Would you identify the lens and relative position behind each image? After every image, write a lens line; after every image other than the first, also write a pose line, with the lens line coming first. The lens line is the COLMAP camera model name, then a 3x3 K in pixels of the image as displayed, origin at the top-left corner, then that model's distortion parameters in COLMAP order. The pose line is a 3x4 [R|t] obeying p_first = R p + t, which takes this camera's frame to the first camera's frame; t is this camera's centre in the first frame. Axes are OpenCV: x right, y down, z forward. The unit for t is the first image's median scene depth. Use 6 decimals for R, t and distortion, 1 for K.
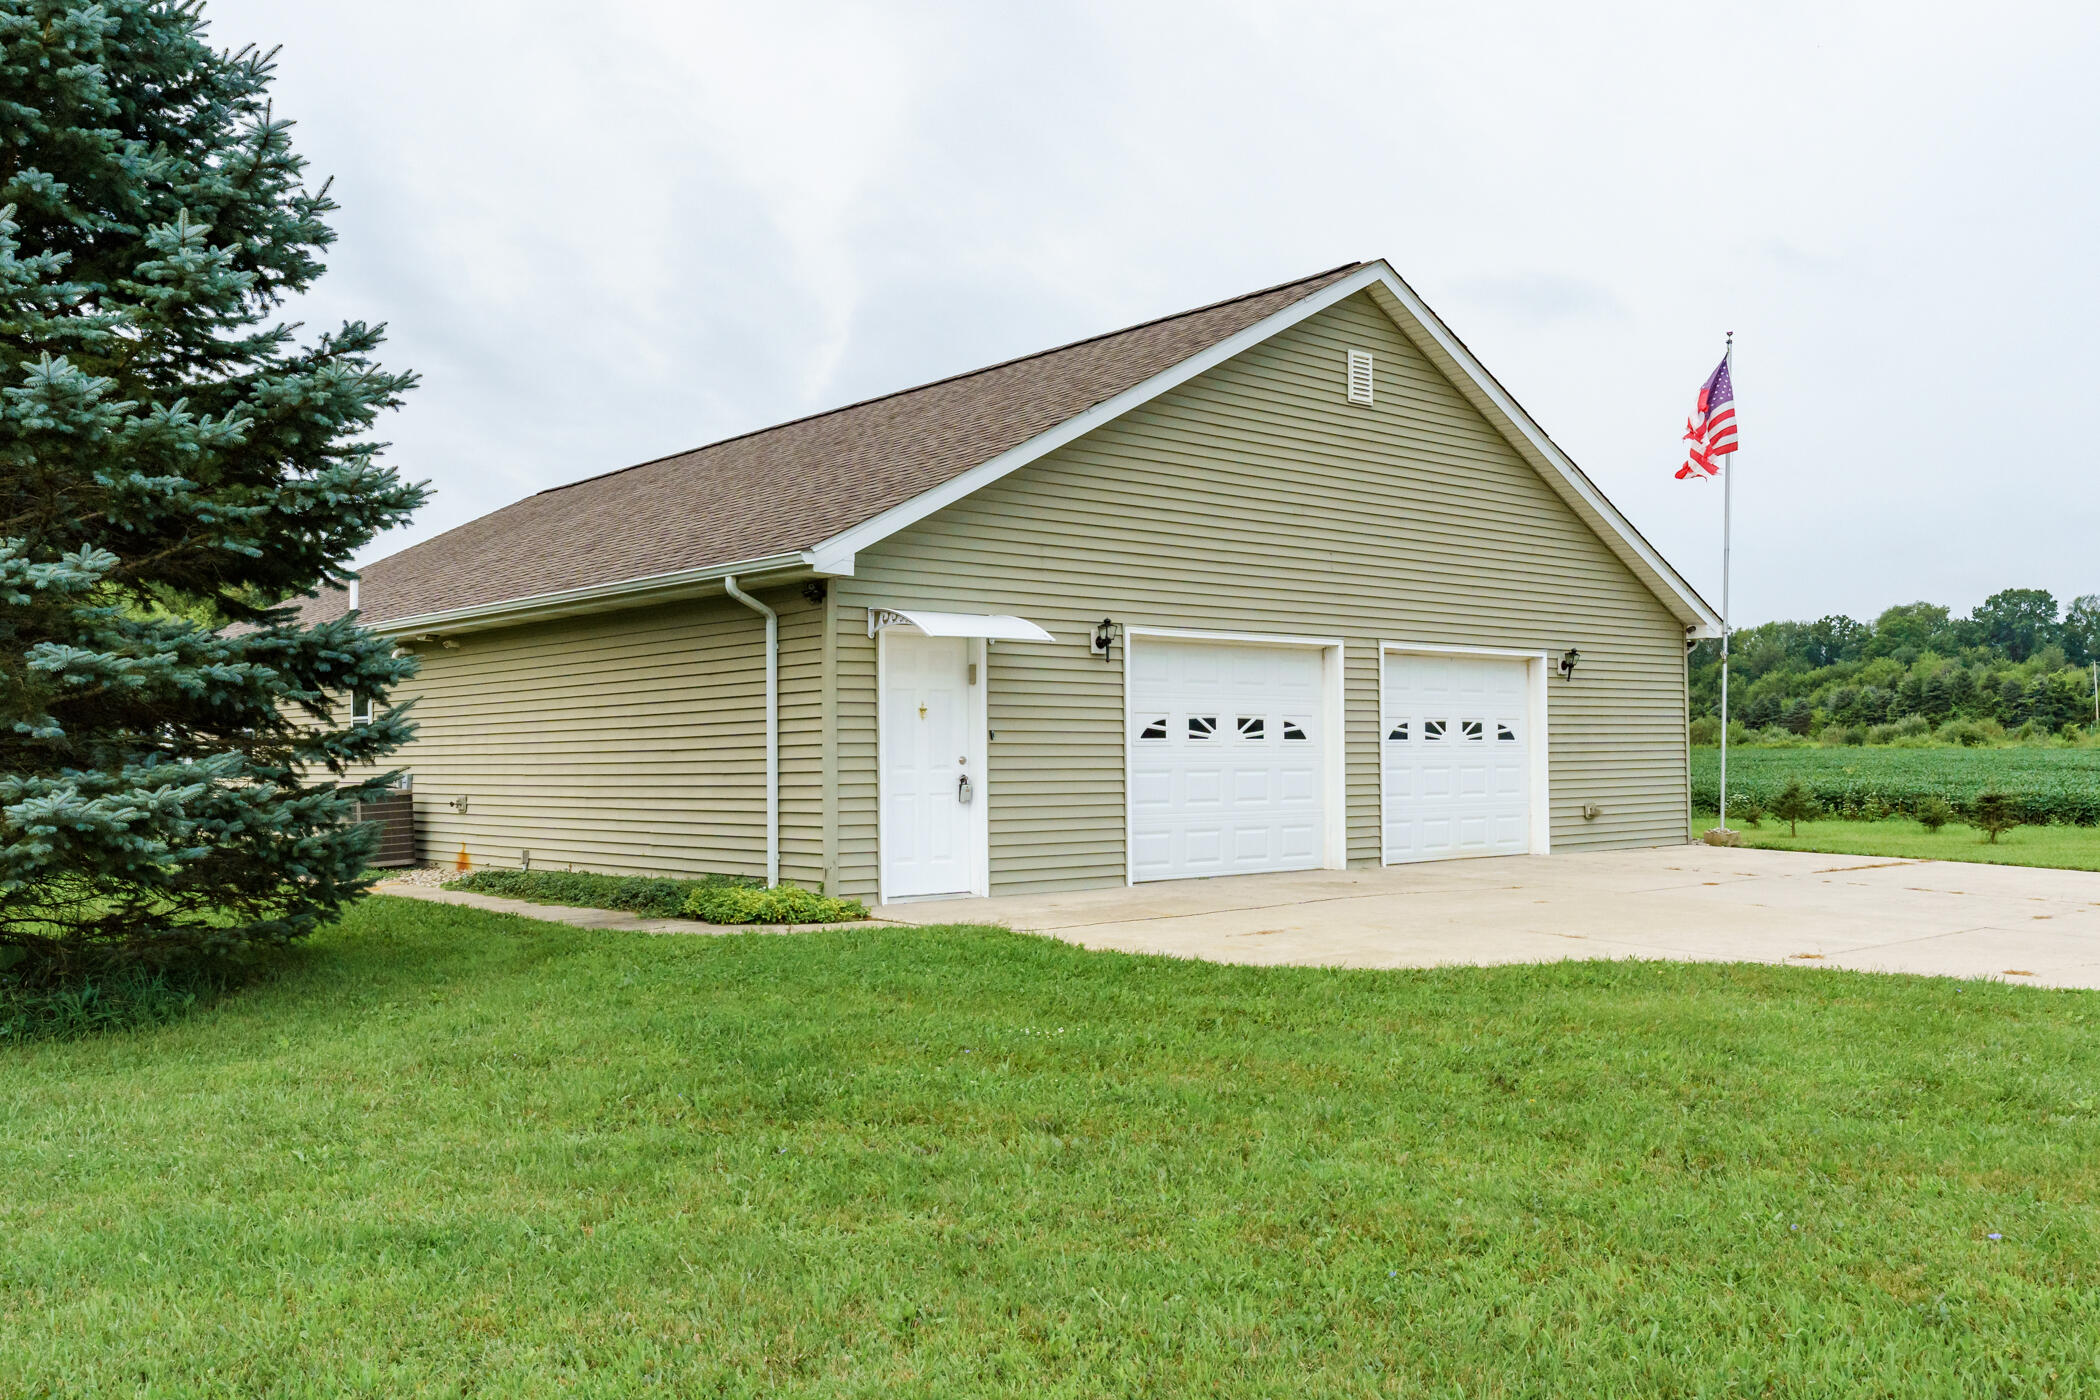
lens RADIAL K [[1888.9, 0, 1056.0], [0, 1888.9, 689.7], [0, 0, 1]] dist [-0.034668, 0.022784]
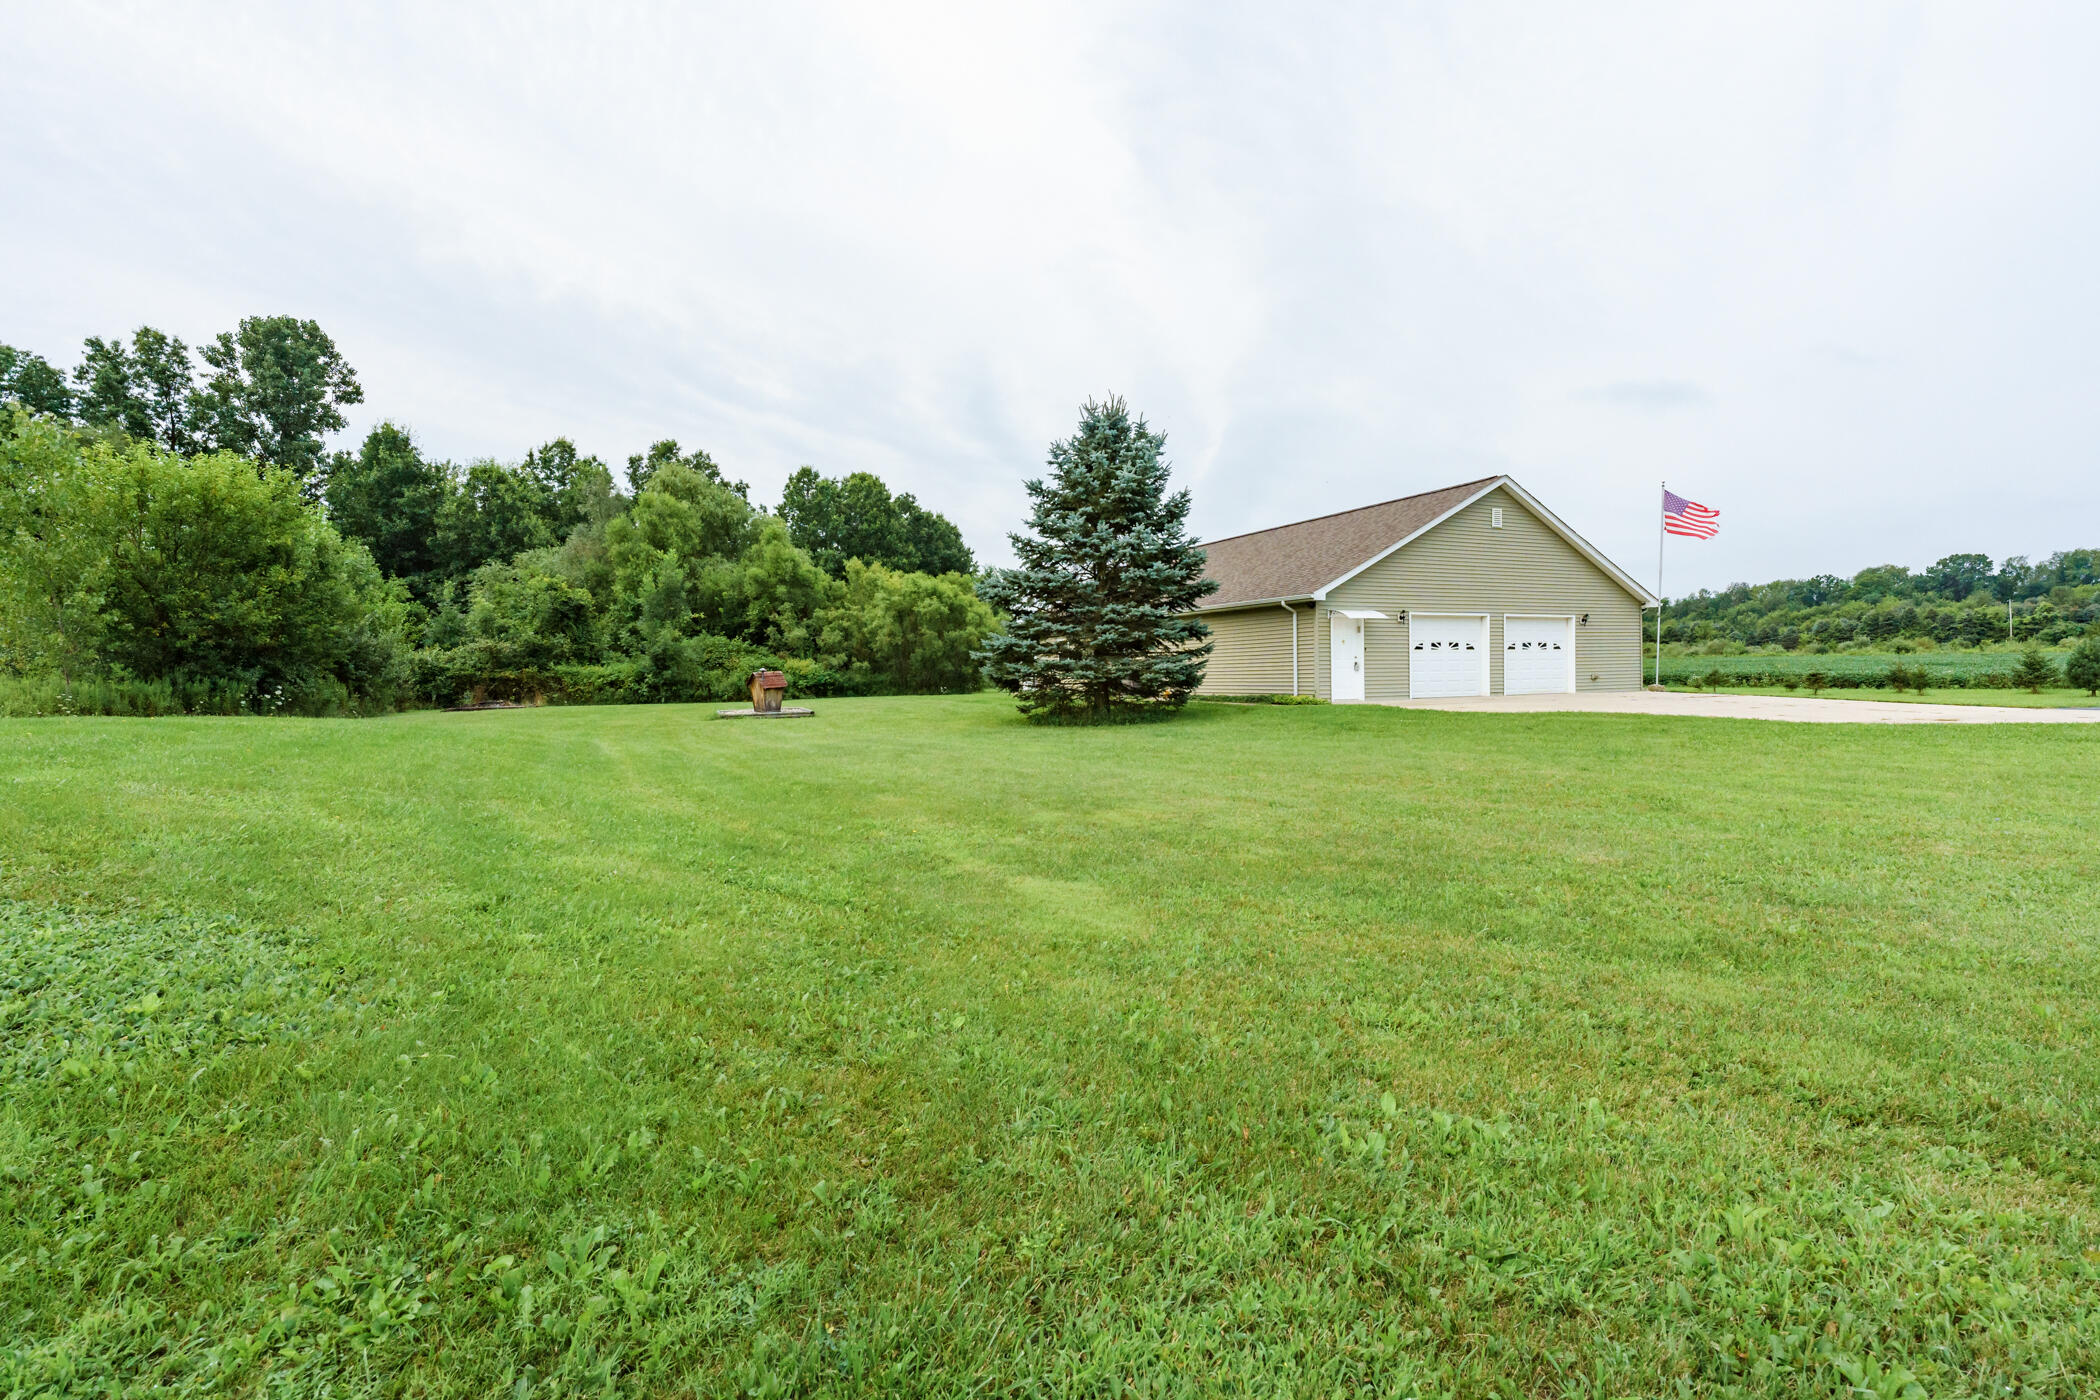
lens RADIAL K [[926.2, 0, 1044.5], [0, 926.2, 690.2], [0, 0, 1]] dist [-0.002571, -0.000398]
pose [[0.955431, 0.000412, -0.295214, -0.074417], [0.017915, 0.998075, 0.059372, -0.006805], [0.294670, -0.062015, 0.953585, -0.520229]]
